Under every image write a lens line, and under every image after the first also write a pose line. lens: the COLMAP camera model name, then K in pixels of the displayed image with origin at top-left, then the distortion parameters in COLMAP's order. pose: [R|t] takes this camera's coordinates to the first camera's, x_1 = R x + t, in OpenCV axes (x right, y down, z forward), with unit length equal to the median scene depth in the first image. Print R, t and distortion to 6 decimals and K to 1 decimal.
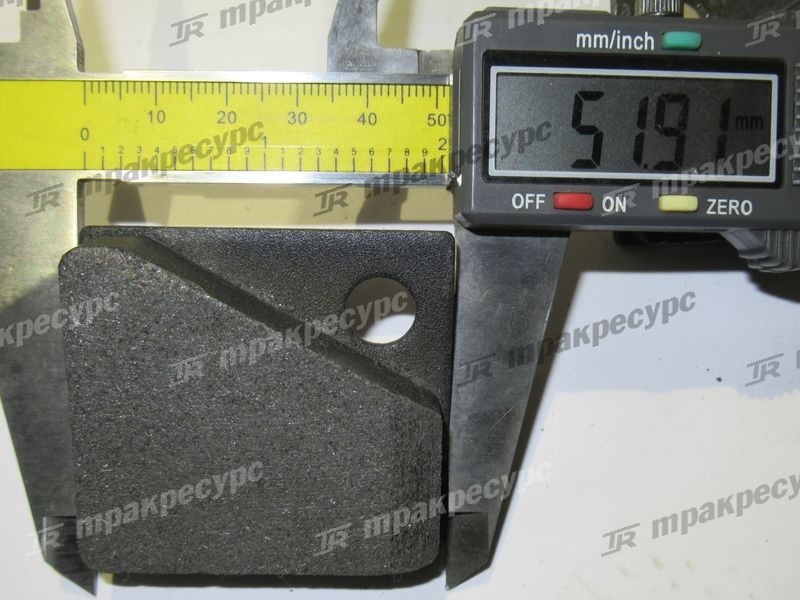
lens RADIAL K [[874.7, 0, 412.1], [0, 874.7, 268.3], [0, 0, 1]] dist [-0.002723, 0.000000]
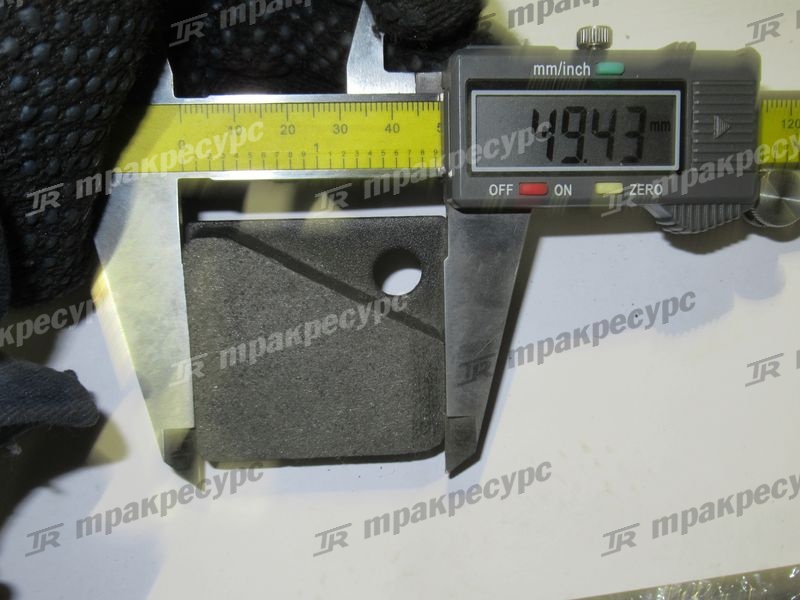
lens RADIAL K [[993.1, 0, 405.8], [0, 993.1, 302.9], [0, 0, 1]] dist [-0.040759, 0.000000]
pose [[0.998511, -0.032456, 0.043838, -0.089938], [0.027874, 0.994457, 0.101385, -0.061570], [-0.046885, -0.100012, 0.993881, -0.556967]]
